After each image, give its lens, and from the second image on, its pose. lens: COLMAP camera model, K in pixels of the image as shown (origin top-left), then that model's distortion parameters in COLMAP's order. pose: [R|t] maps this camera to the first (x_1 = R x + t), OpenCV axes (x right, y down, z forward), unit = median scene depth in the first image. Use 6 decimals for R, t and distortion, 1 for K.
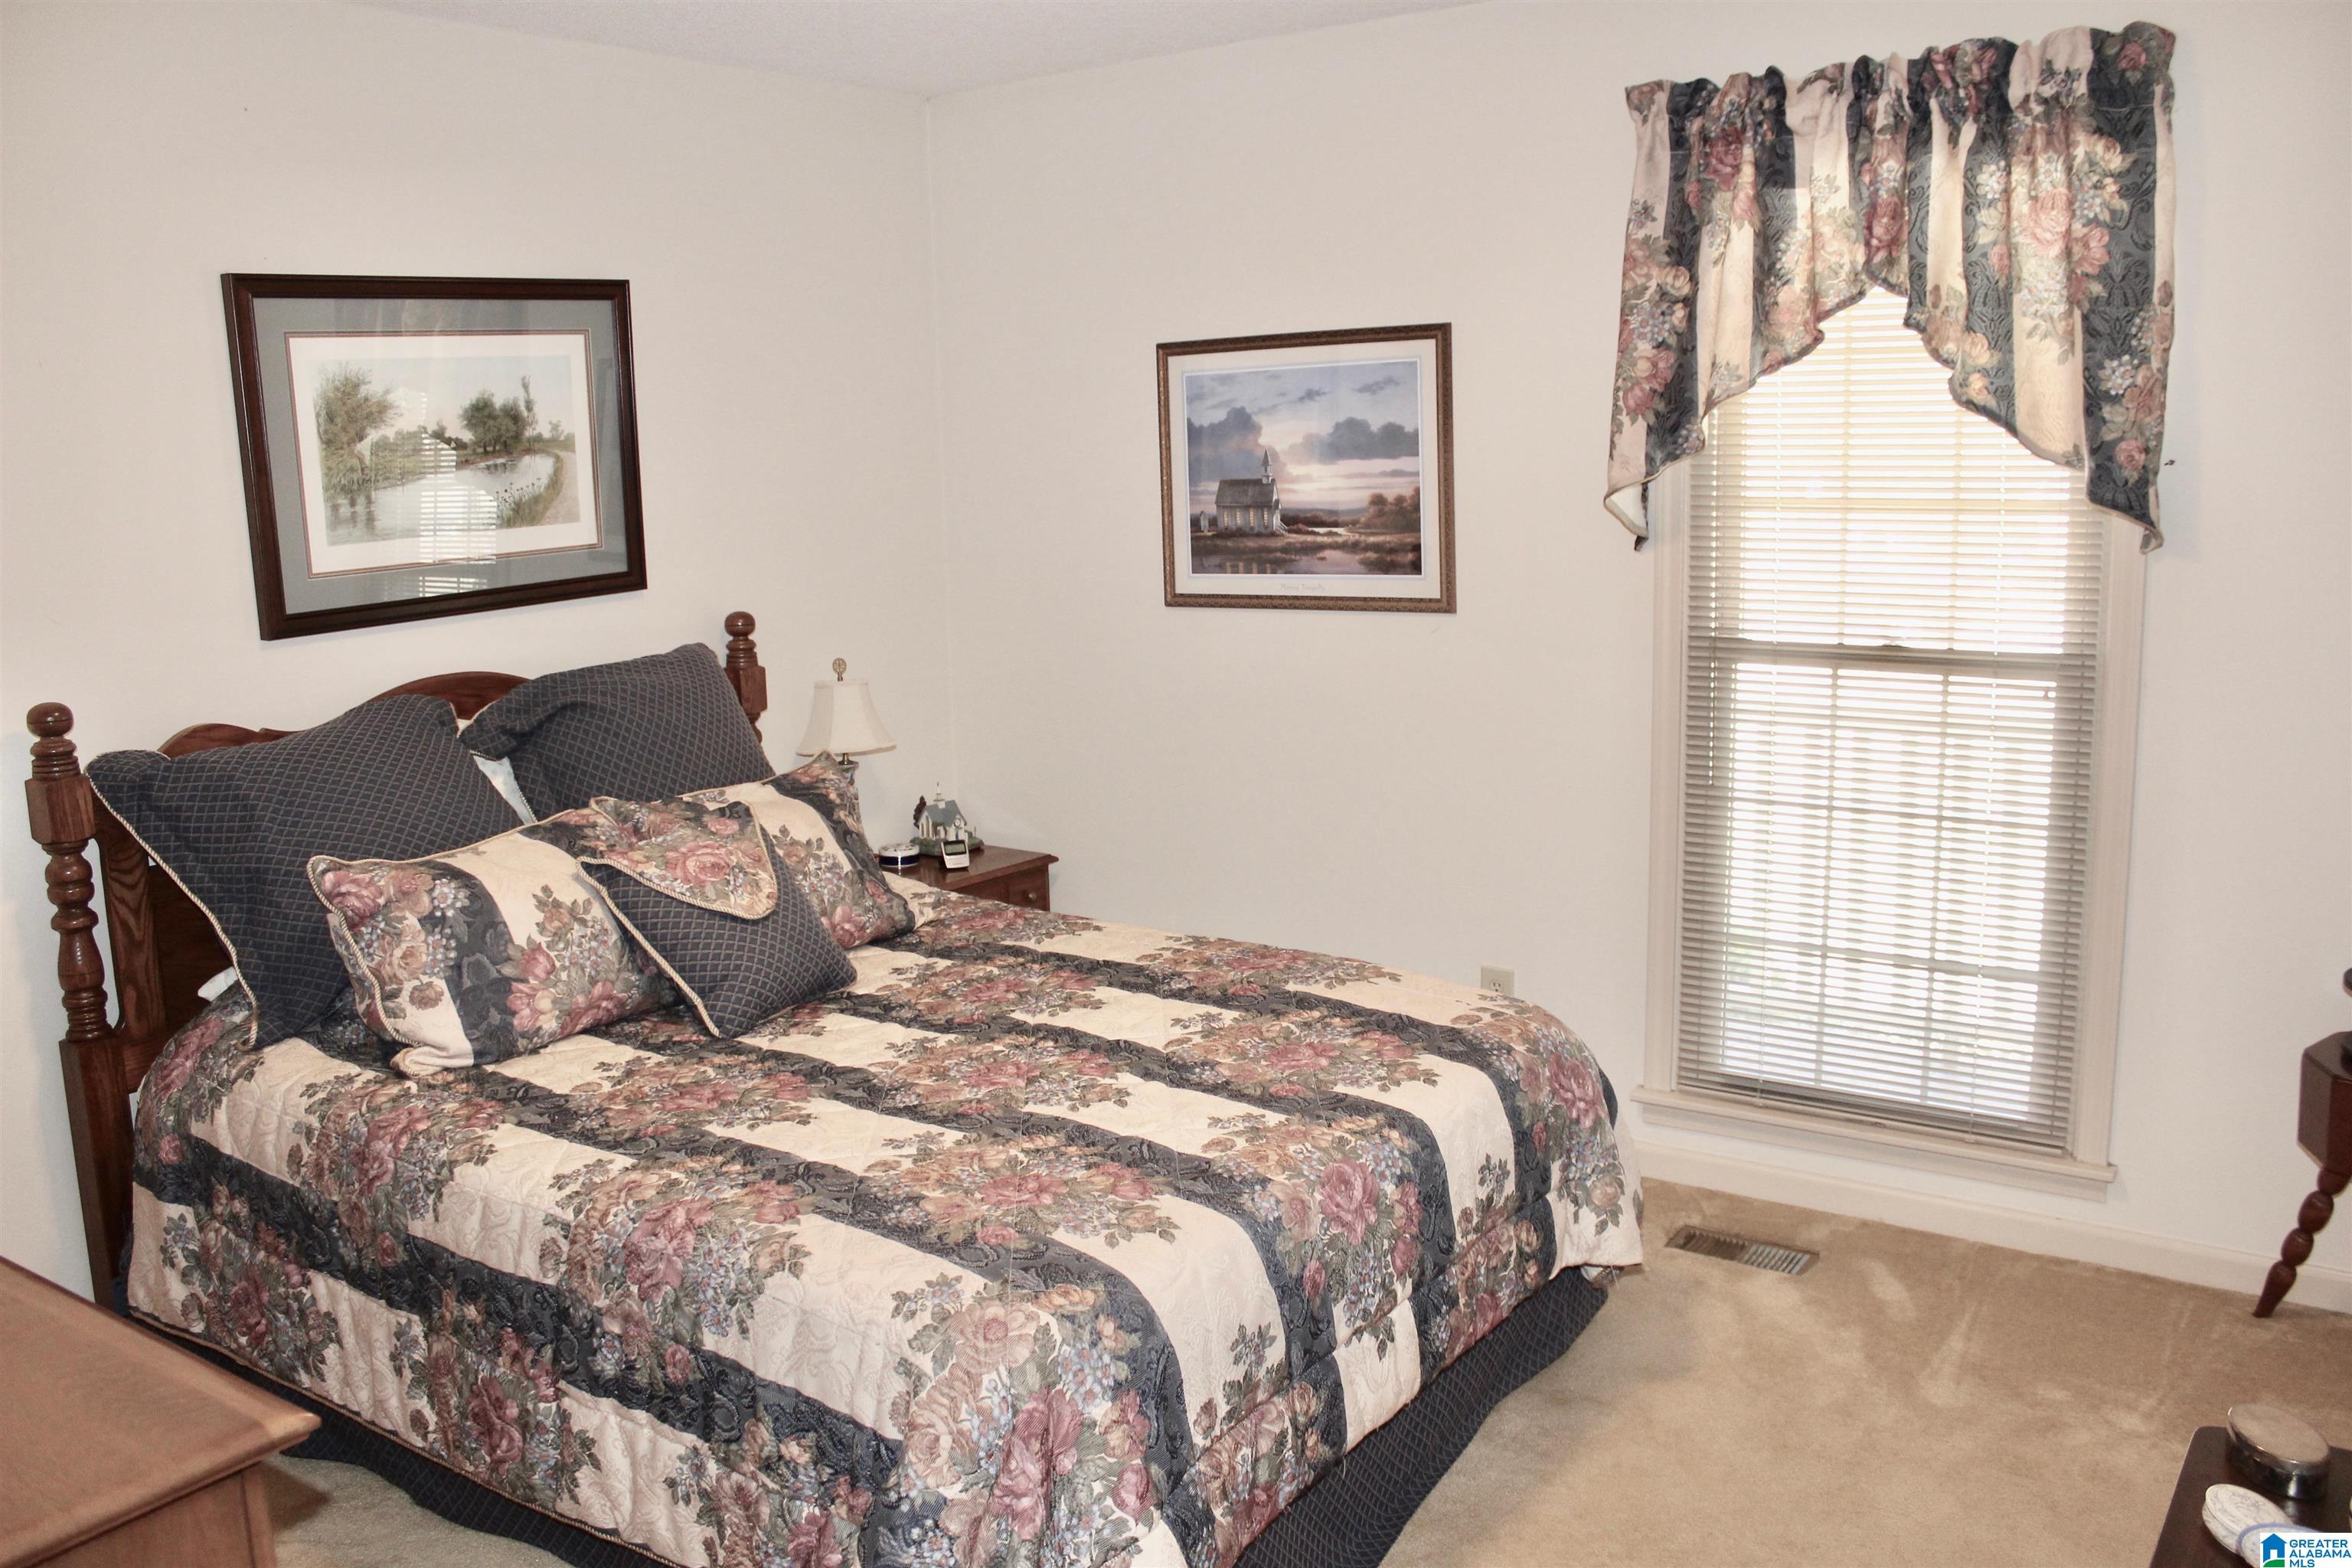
lens RADIAL K [[1904.4, 0, 1176.0], [0, 1904.4, 784.0], [0, 0, 1]] dist [-0.122914, 0.002864]
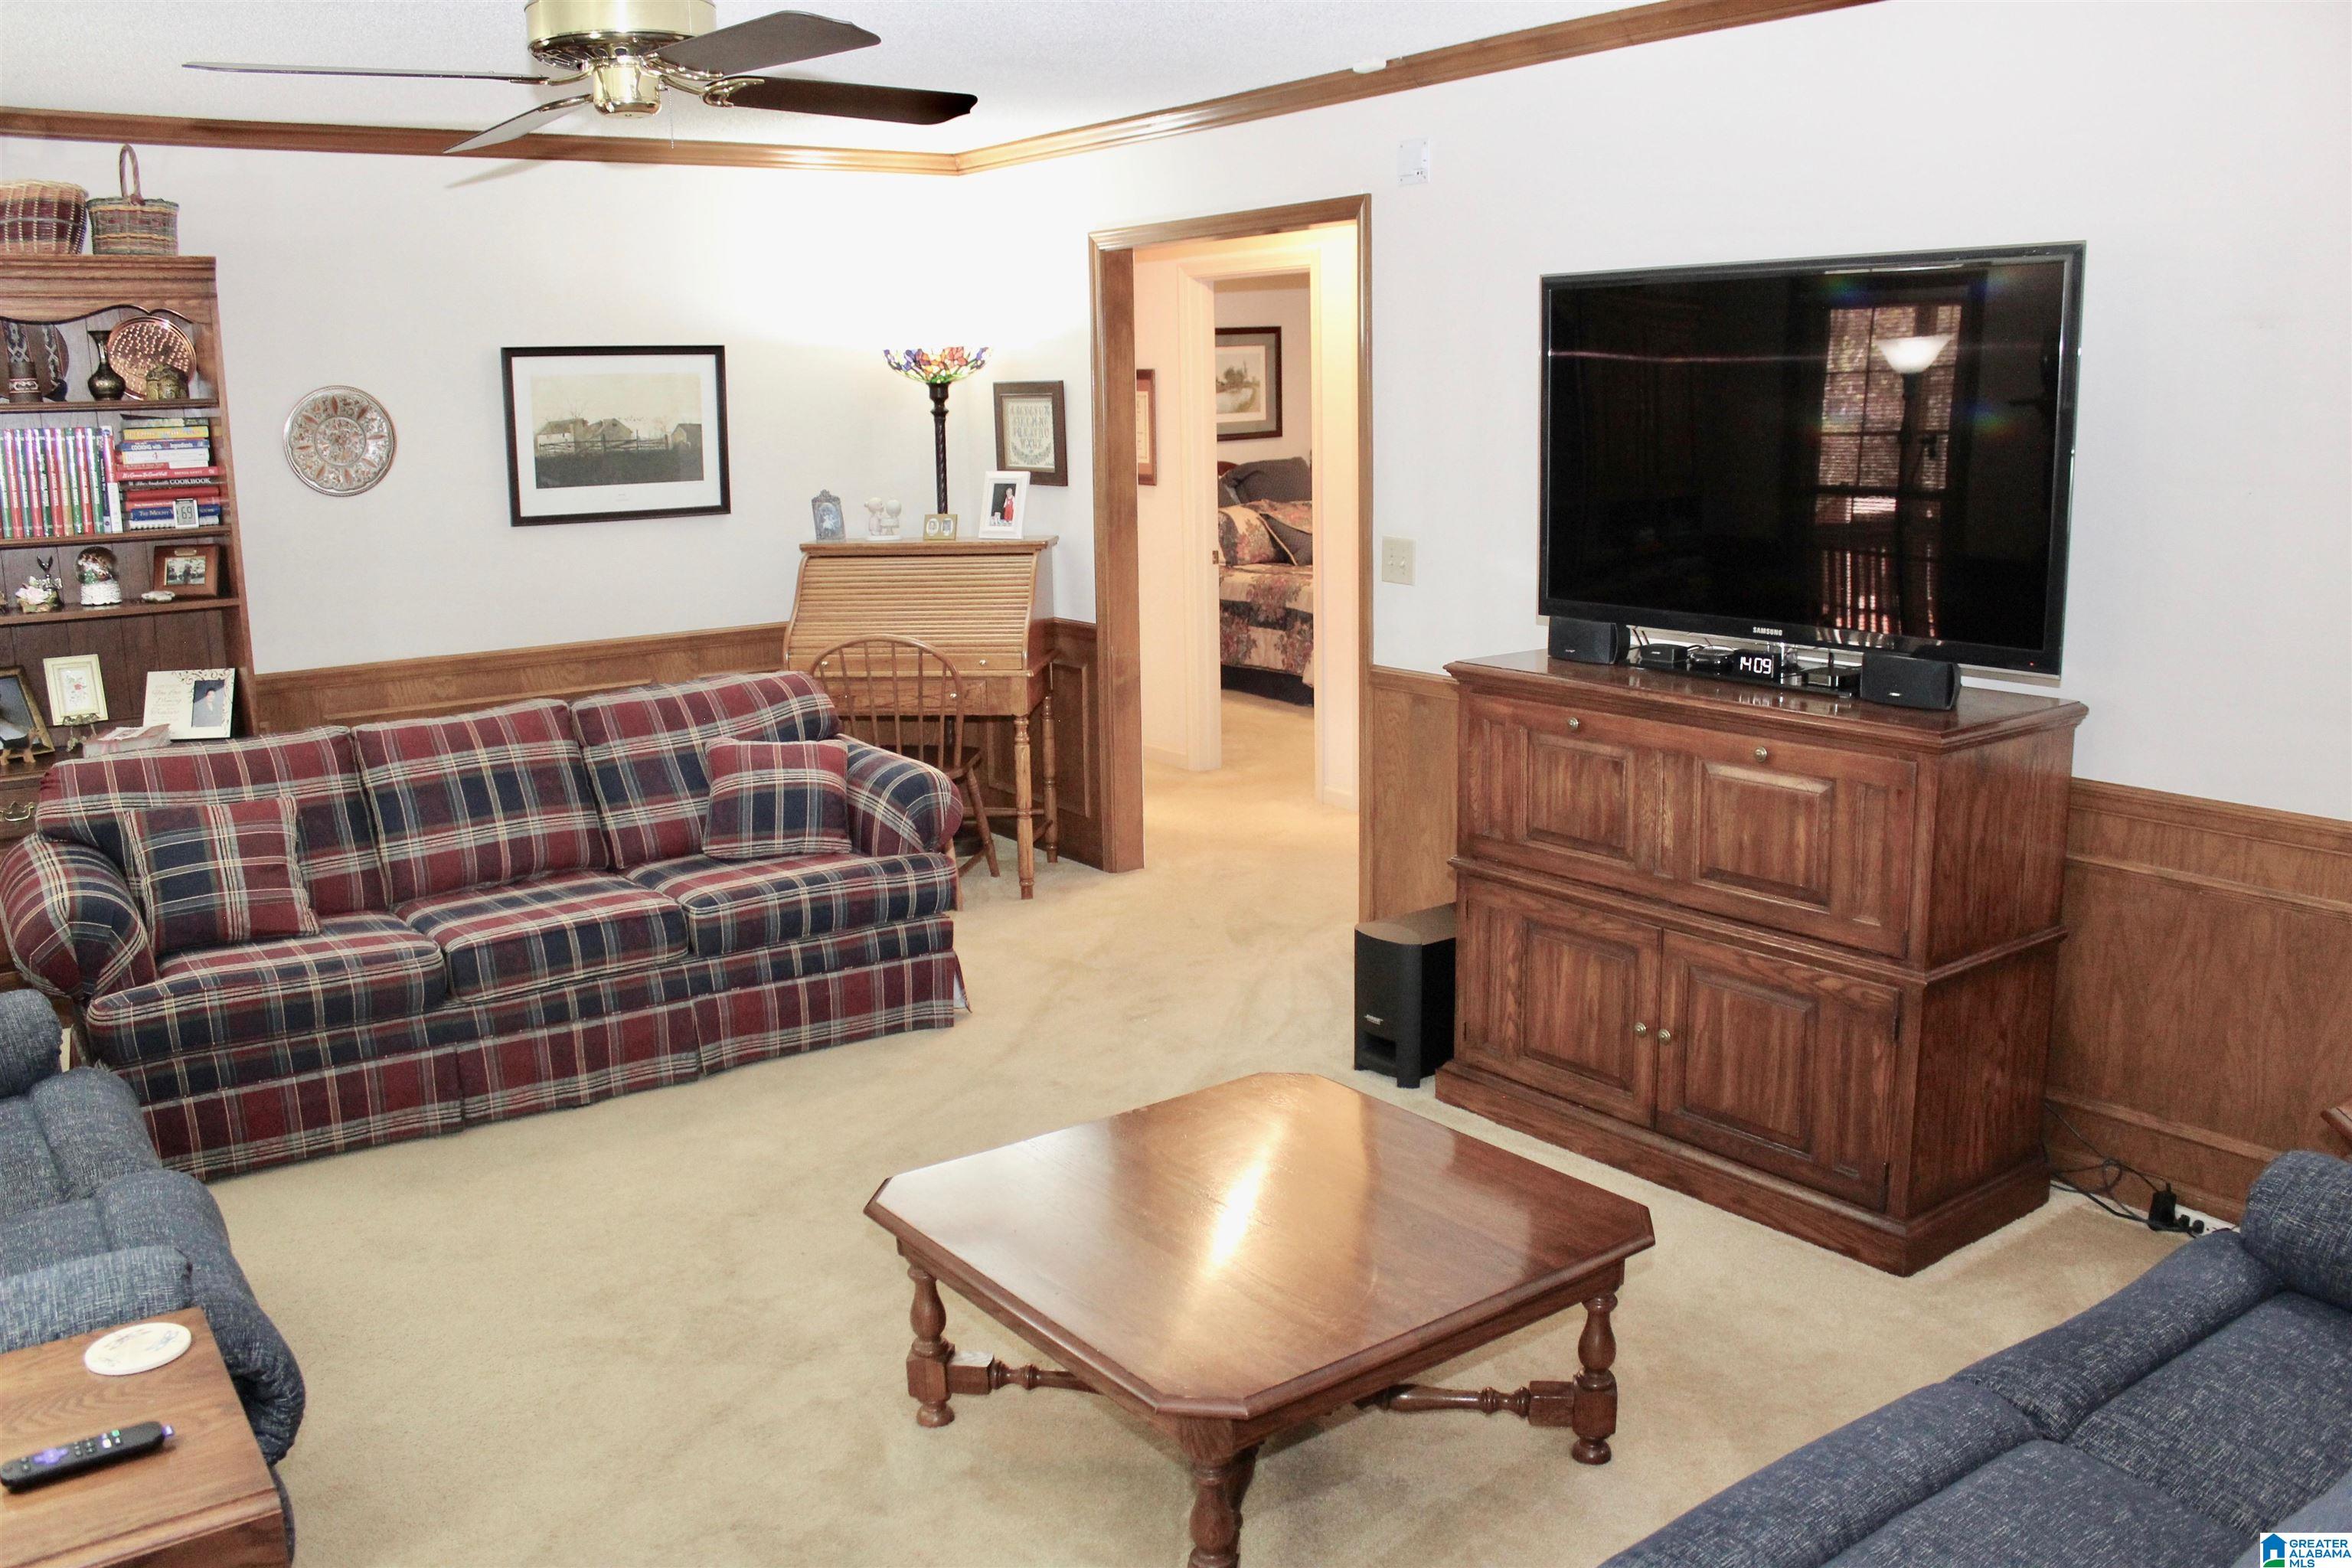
lens RADIAL K [[1904.4, 0, 1176.0], [0, 1904.4, 784.0], [0, 0, 1]] dist [-0.122914, 0.002864]
pose [[0.947073, 0.066017, -0.314157, 0.612423], [-0.055253, 0.997544, 0.043055, 0.375412], [0.316228, -0.023418, 0.948394, -2.177363]]
